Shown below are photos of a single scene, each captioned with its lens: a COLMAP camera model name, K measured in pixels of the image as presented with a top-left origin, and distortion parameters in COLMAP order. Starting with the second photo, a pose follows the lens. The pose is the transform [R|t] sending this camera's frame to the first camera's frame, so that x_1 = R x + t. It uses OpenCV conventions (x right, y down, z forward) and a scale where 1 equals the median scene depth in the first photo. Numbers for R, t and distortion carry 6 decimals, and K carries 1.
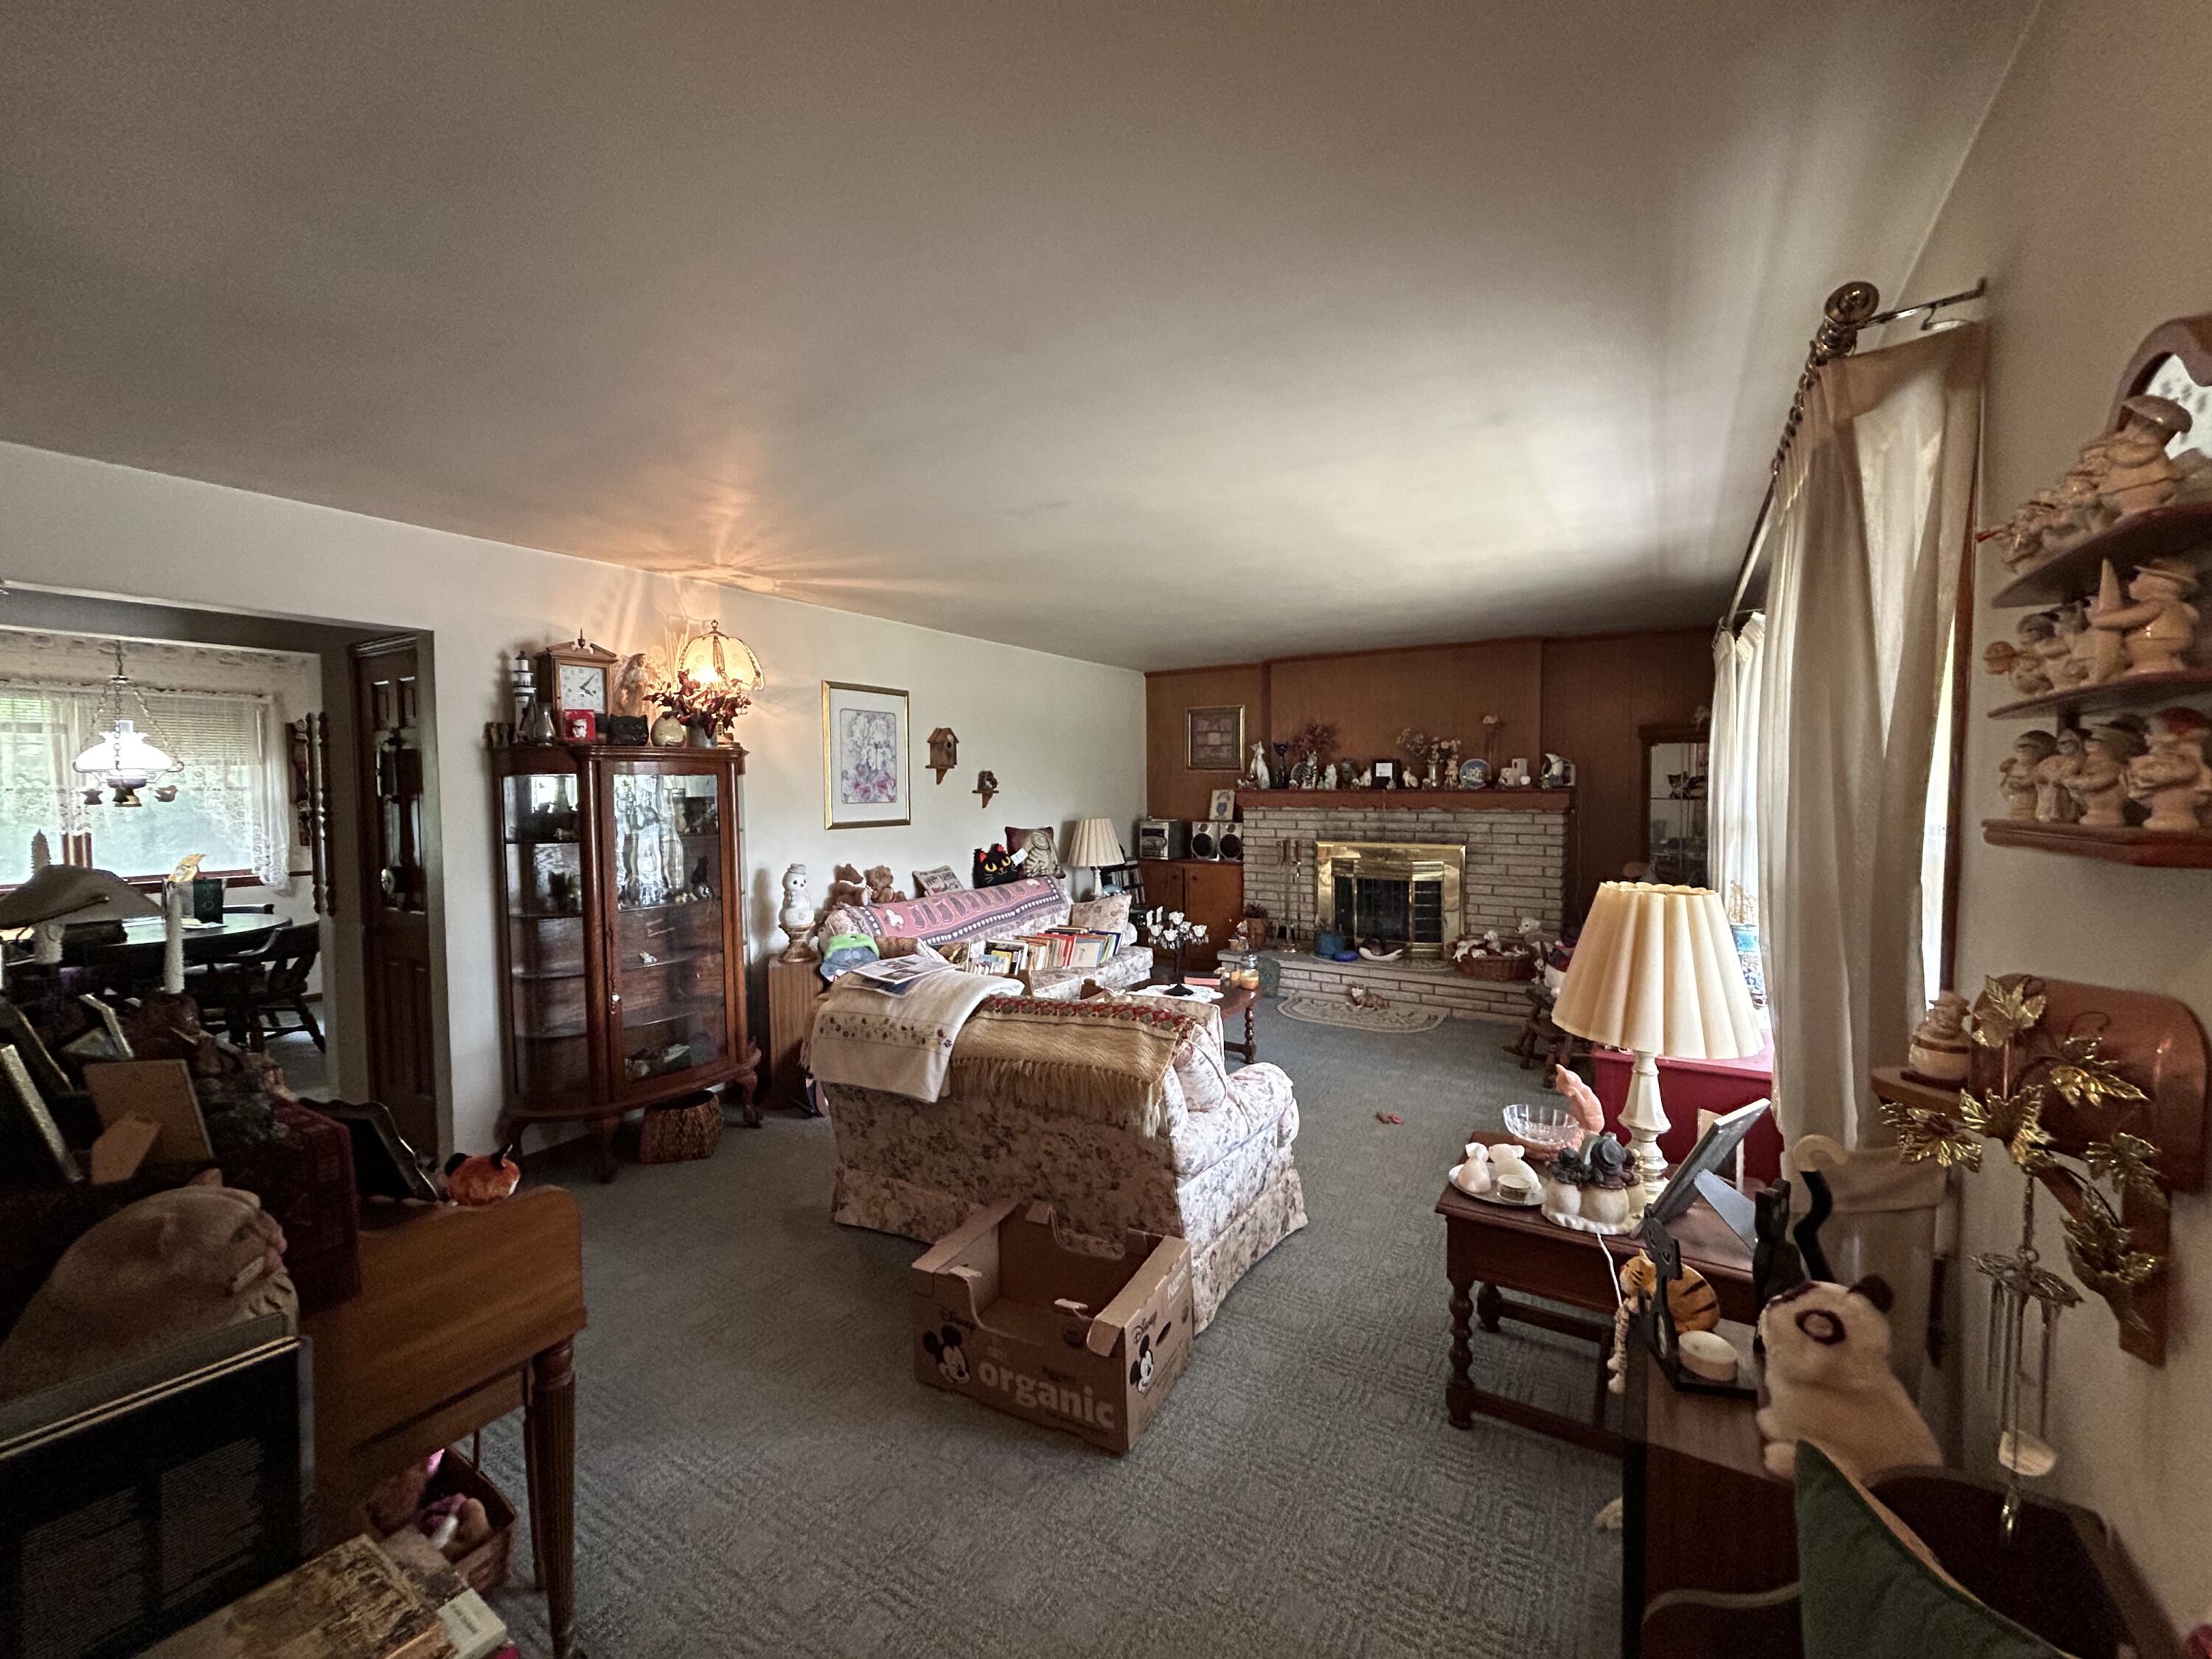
lens RADIAL K [[895.4, 0, 1108.4], [0, 895.4, 827.1], [0, 0, 1]] dist [-0.003131, -0.000667]
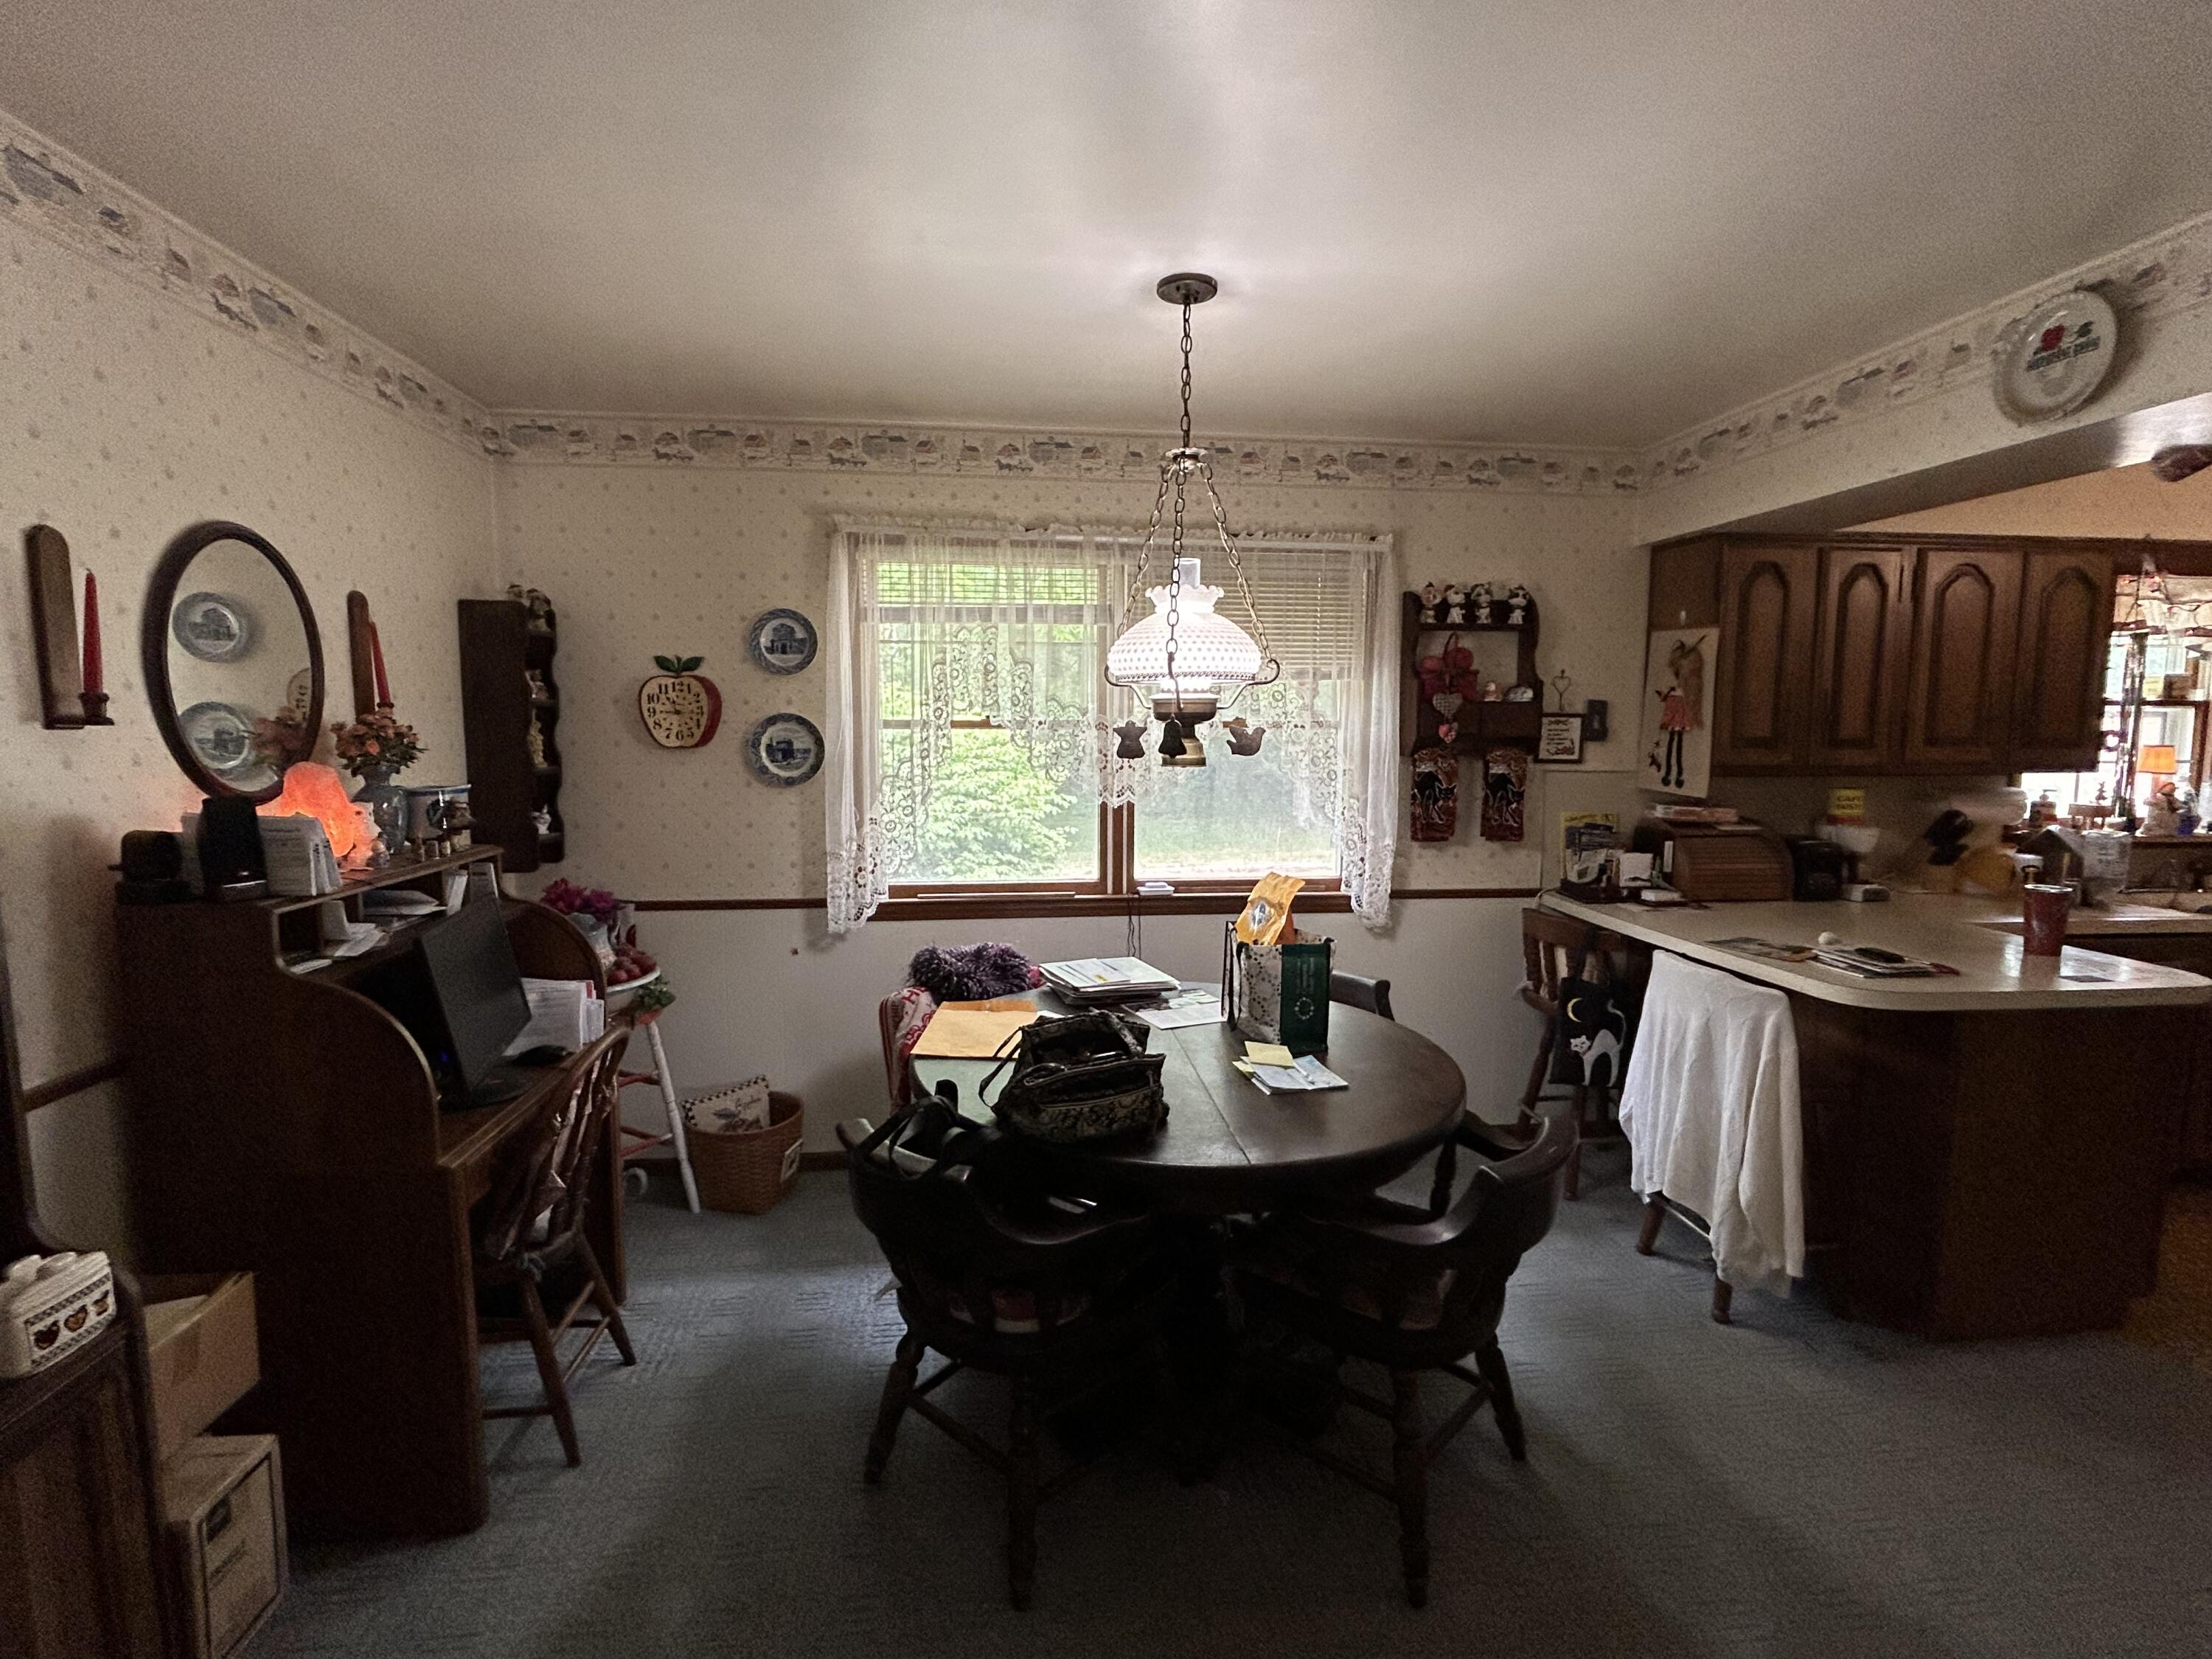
lens RADIAL K [[998.8, 0, 1103.8], [0, 998.8, 821.5], [0, 0, 1]] dist [-0.004584, 0.001985]
pose [[0.615922, 0.083741, -0.783344, -0.642405], [-0.043276, 0.996430, 0.072493, -0.025000], [0.786618, -0.010750, 0.617347, 0.580265]]
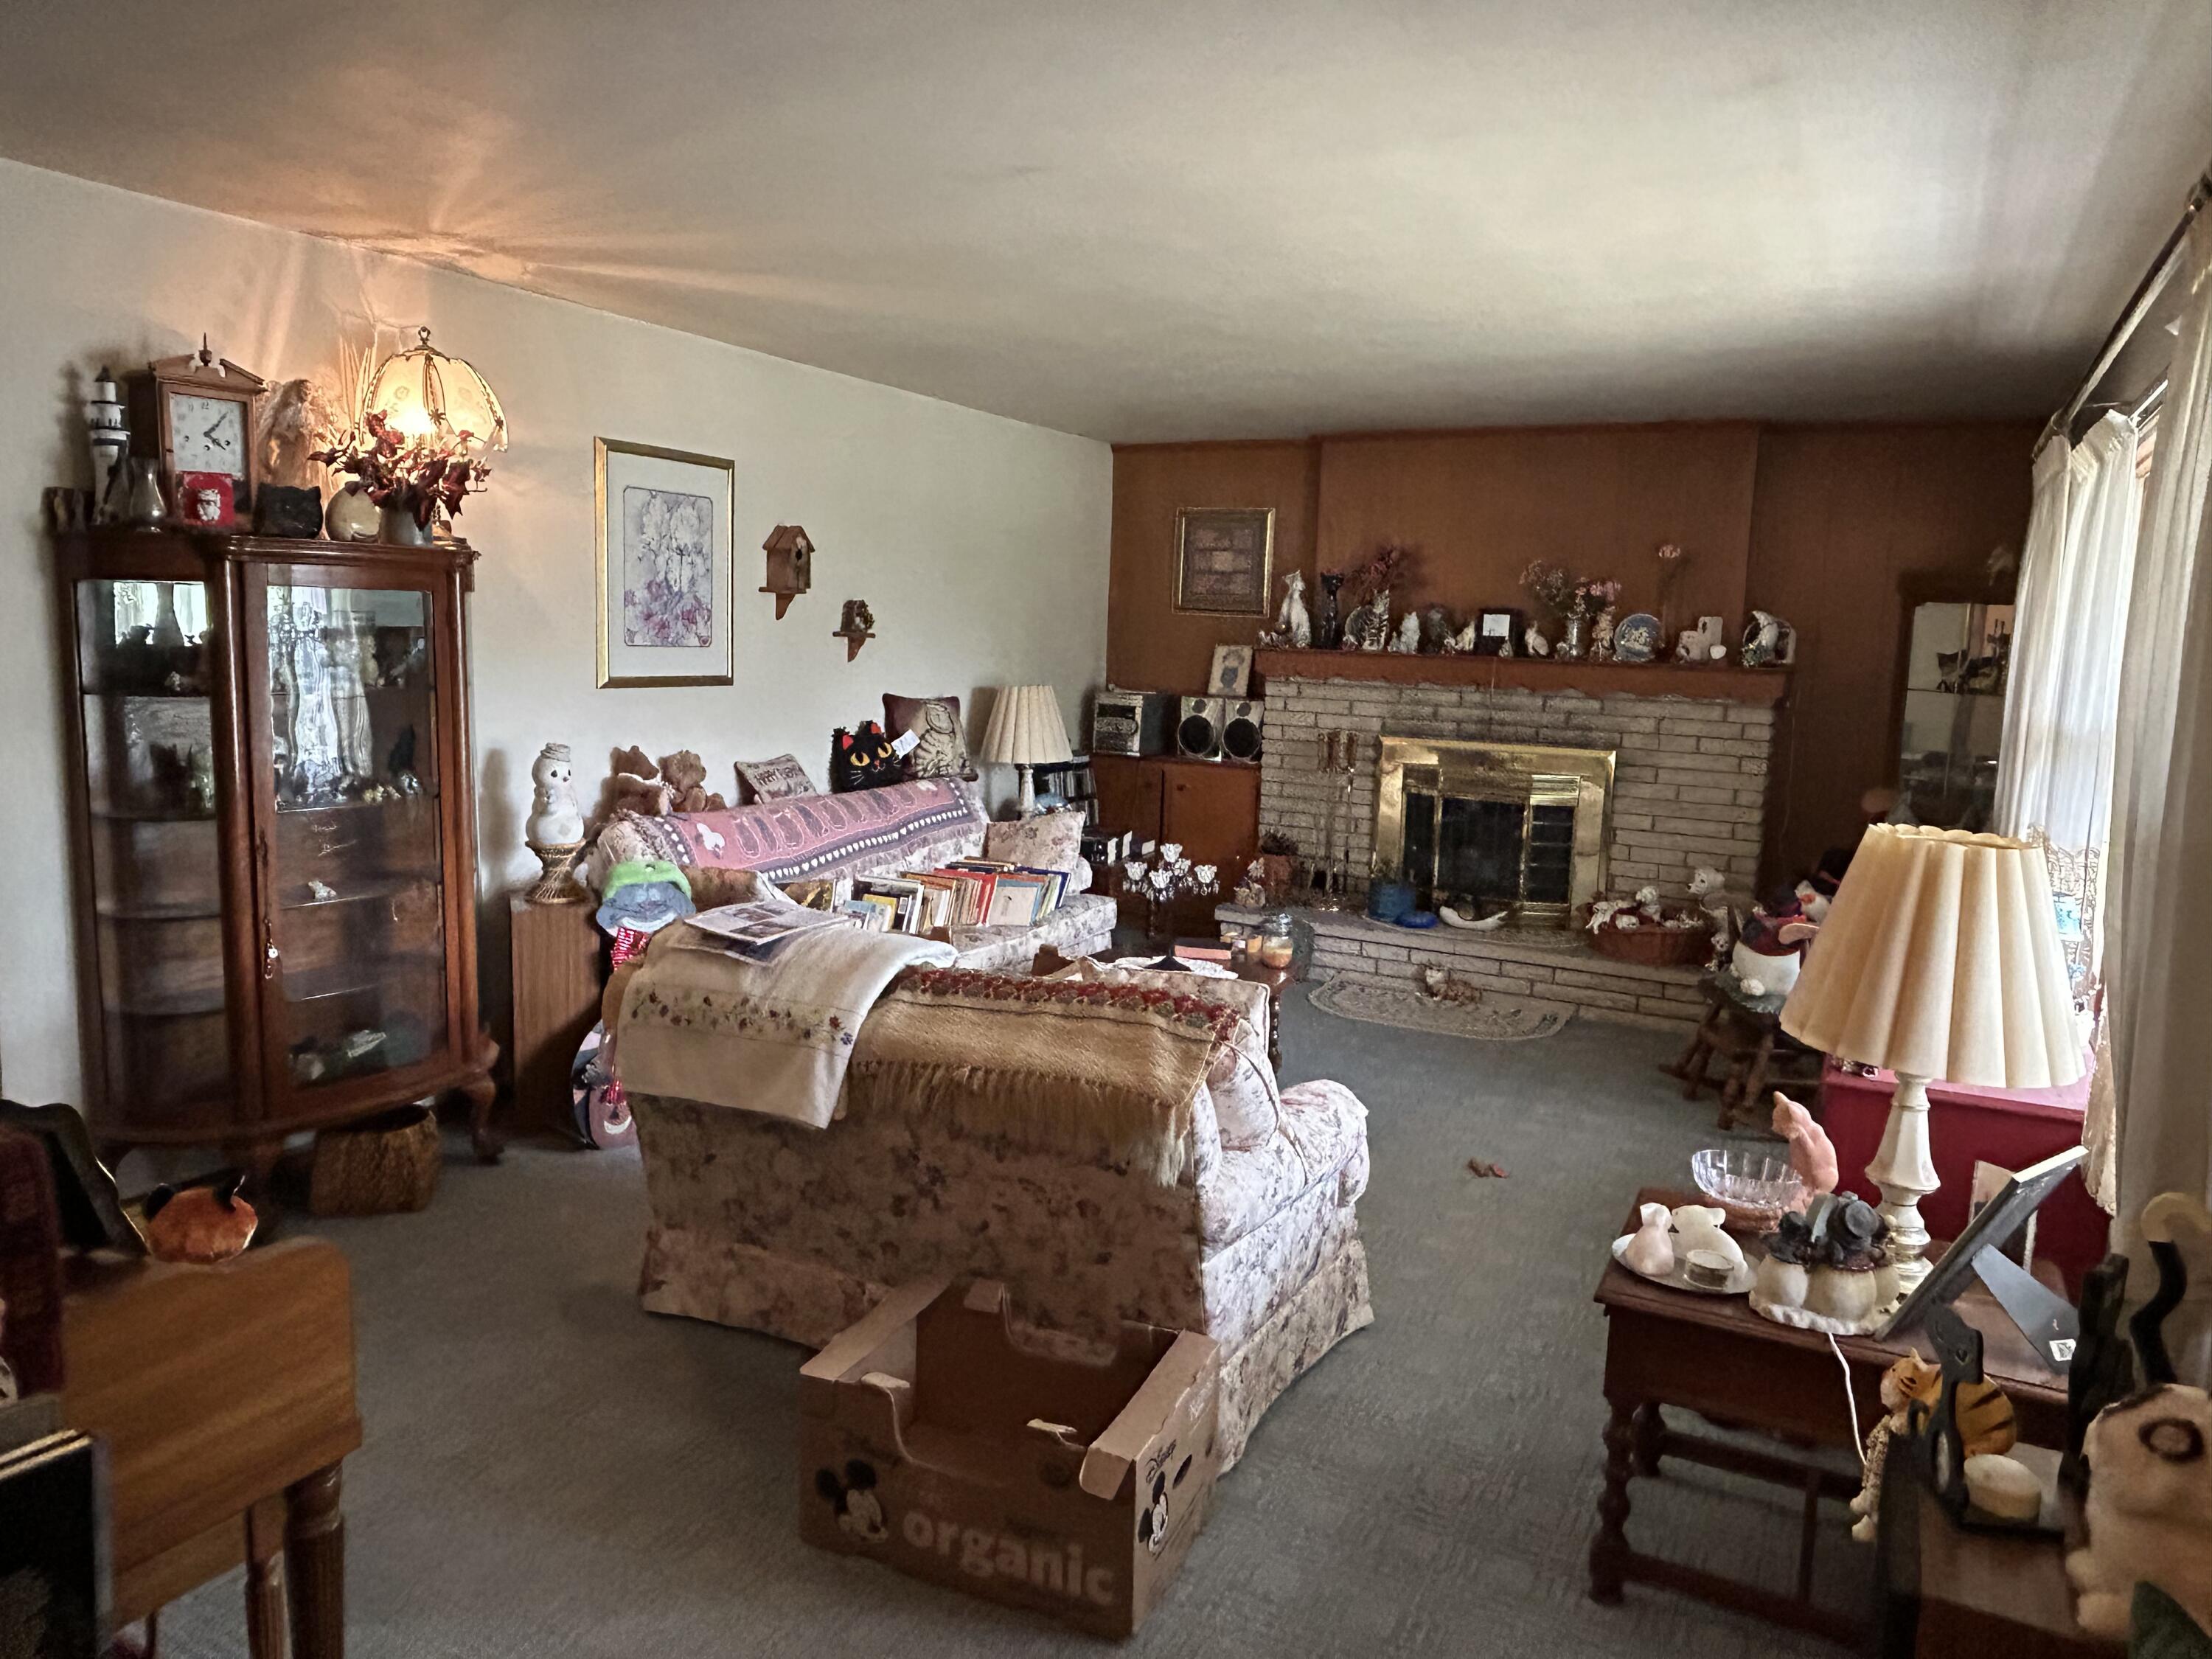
lens RADIAL K [[1476.0, 0, 1100.9], [0, 1476.0, 829.9], [0, 0, 1]] dist [0.005838, -0.012551]
pose [[0.997397, 0.033609, 0.063800, -0.053231], [-0.039220, 0.995274, 0.088837, -0.005466], [-0.060513, -0.091108, 0.994001, -0.033495]]
